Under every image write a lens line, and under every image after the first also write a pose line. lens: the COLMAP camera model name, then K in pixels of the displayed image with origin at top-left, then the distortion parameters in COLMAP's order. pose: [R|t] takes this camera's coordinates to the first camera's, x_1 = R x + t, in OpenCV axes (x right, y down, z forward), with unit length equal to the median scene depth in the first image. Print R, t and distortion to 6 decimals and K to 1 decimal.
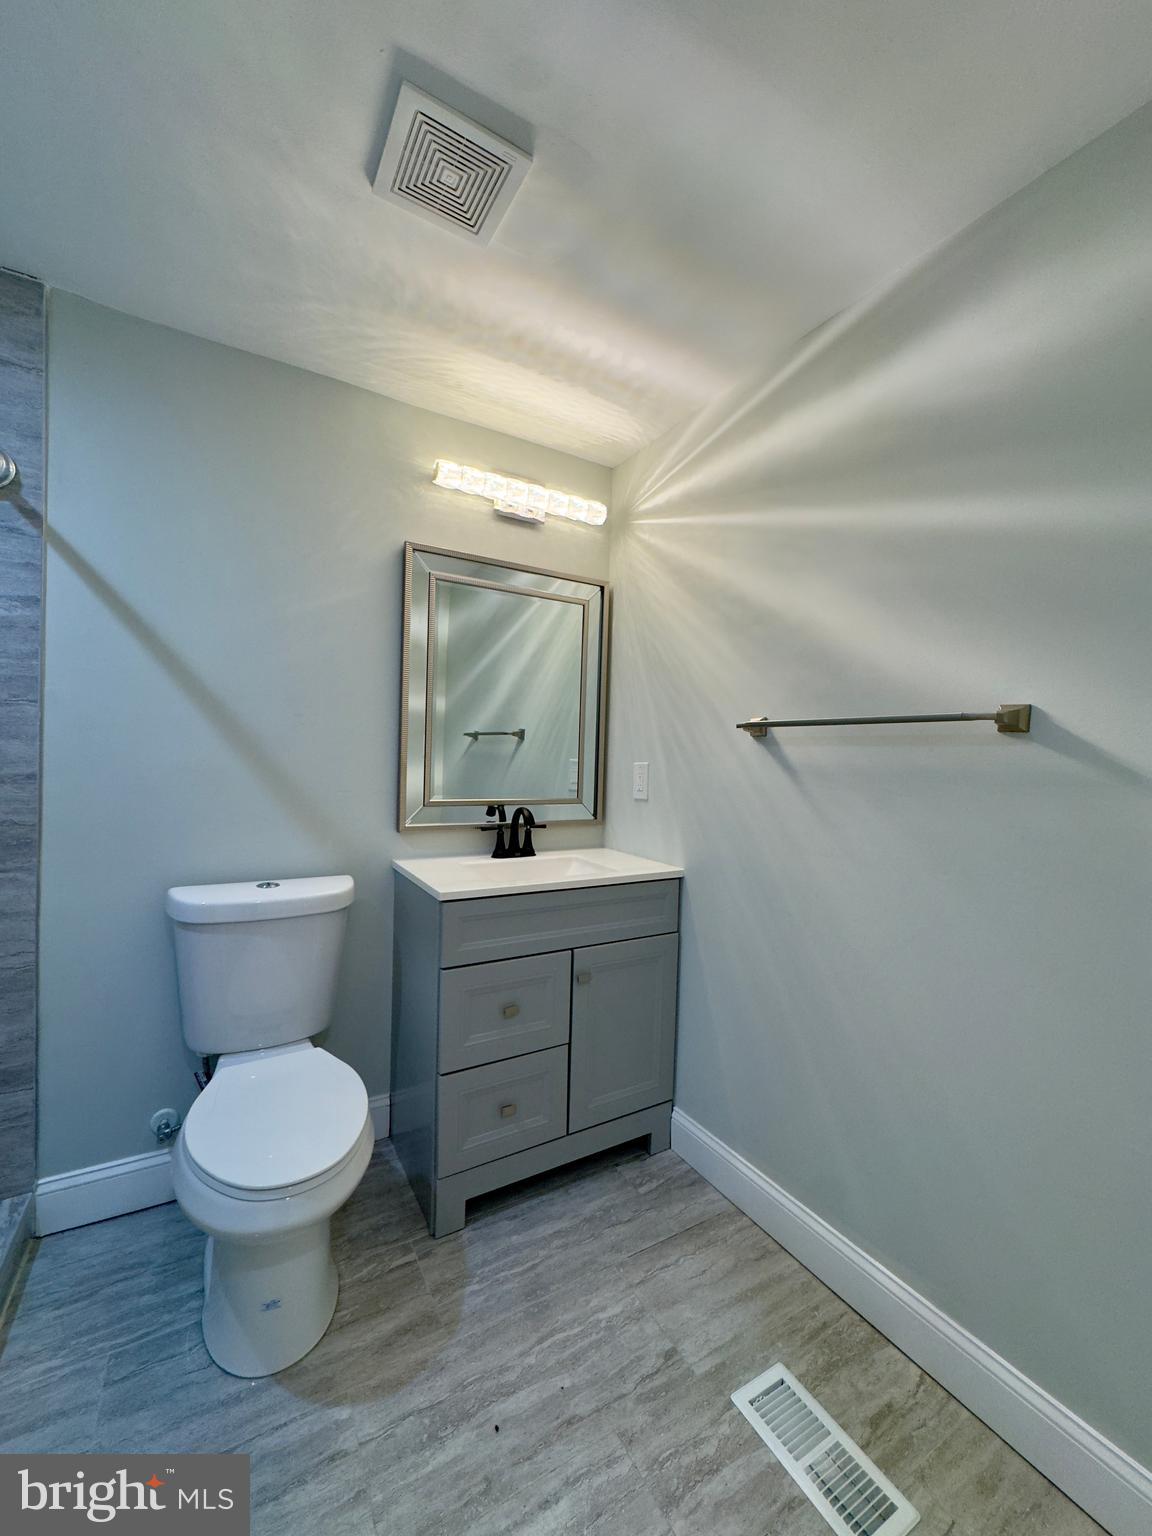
lens RADIAL K [[608.1, 0, 576.0], [0, 608.1, 768.0], [0, 0, 1]] dist [-0.001130, -0.000443]
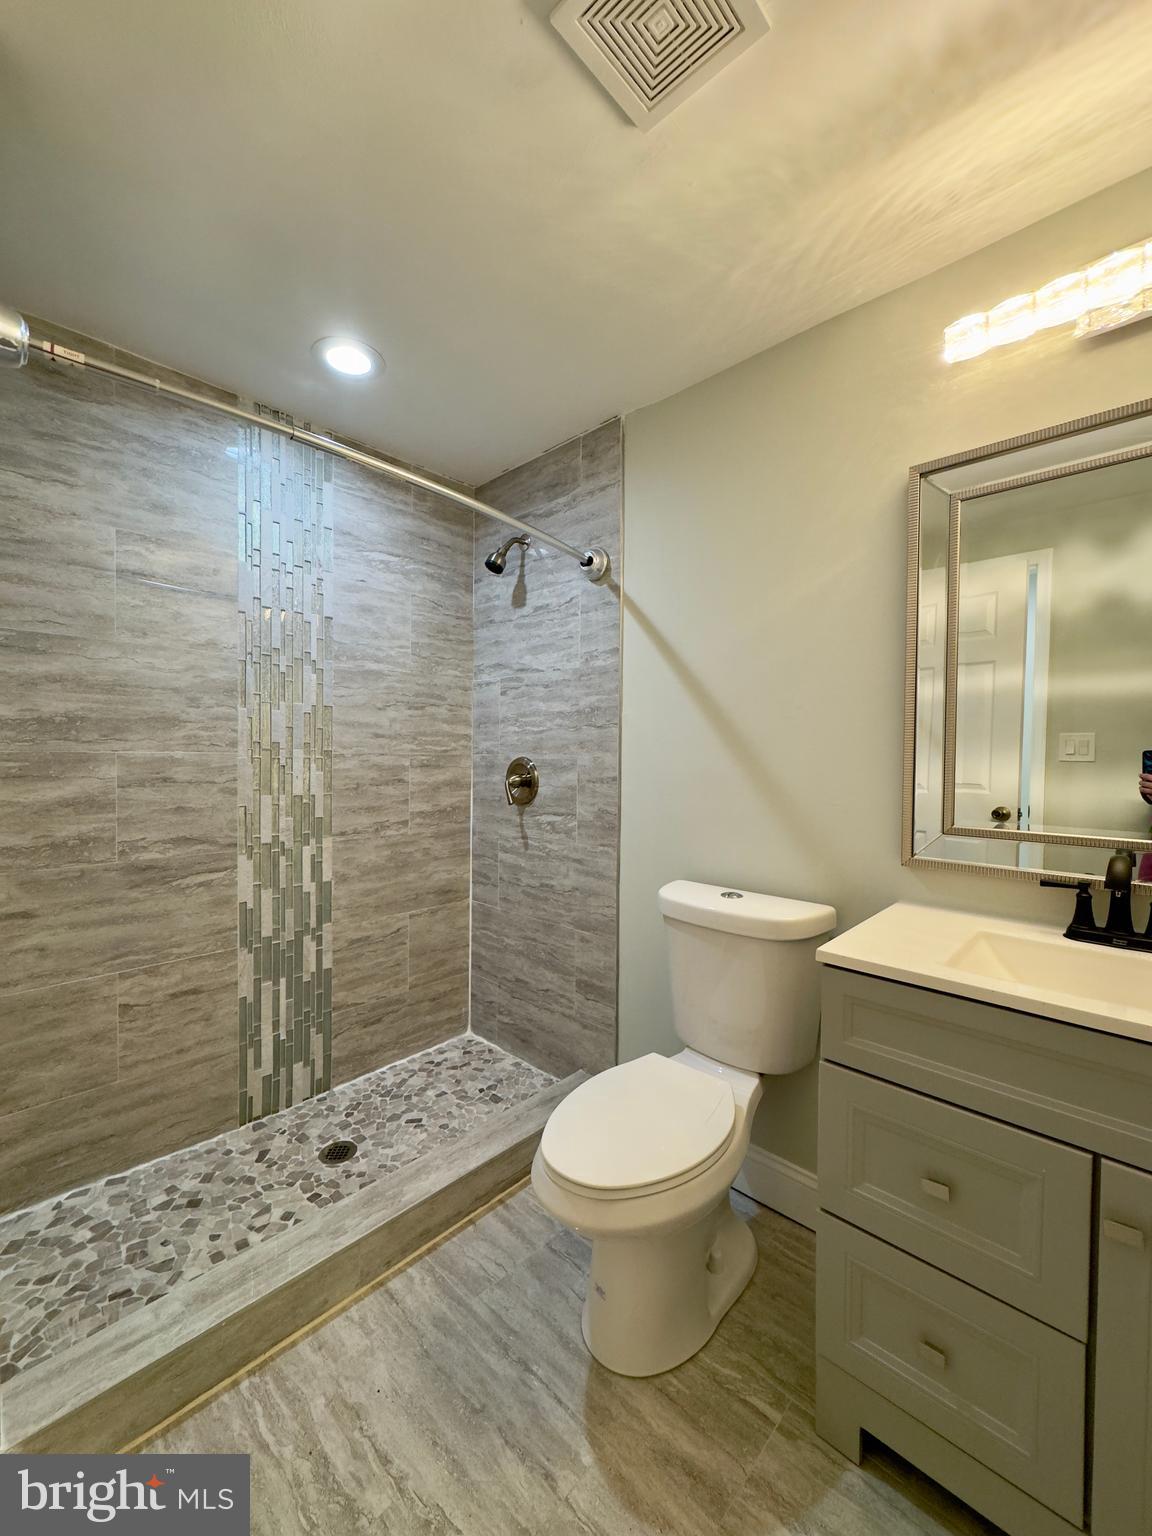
lens RADIAL K [[608.1, 0, 576.0], [0, 608.1, 768.0], [0, 0, 1]] dist [-0.001130, -0.000443]
pose [[0.278171, -0.002499, -0.960528, 0.386811], [-0.019365, 0.999779, -0.008210, 0.002156], [0.960336, 0.020884, 0.278061, 0.521621]]
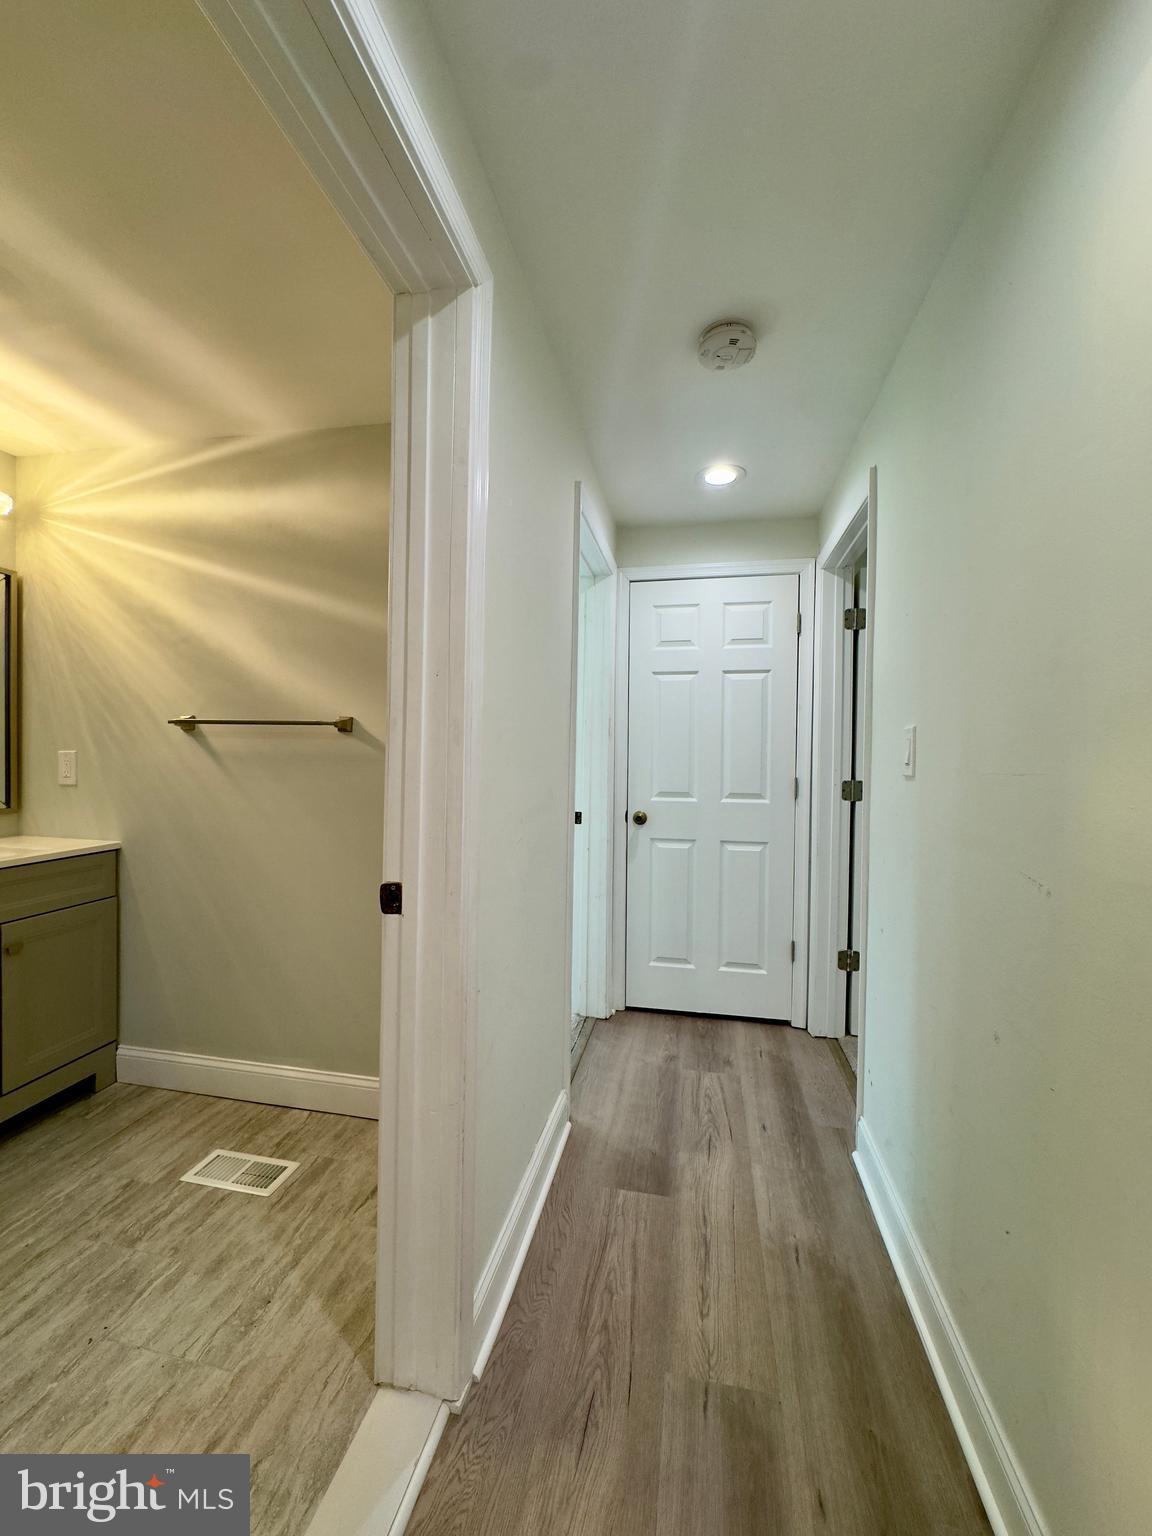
lens RADIAL K [[608.1, 0, 576.0], [0, 608.1, 768.0], [0, 0, 1]] dist [-0.001130, -0.000443]
pose [[0.666200, -0.033669, 0.745013, -0.128356], [0.015387, 0.999388, 0.031405, 0.001460], [-0.745614, -0.009459, 0.666311, -0.526155]]
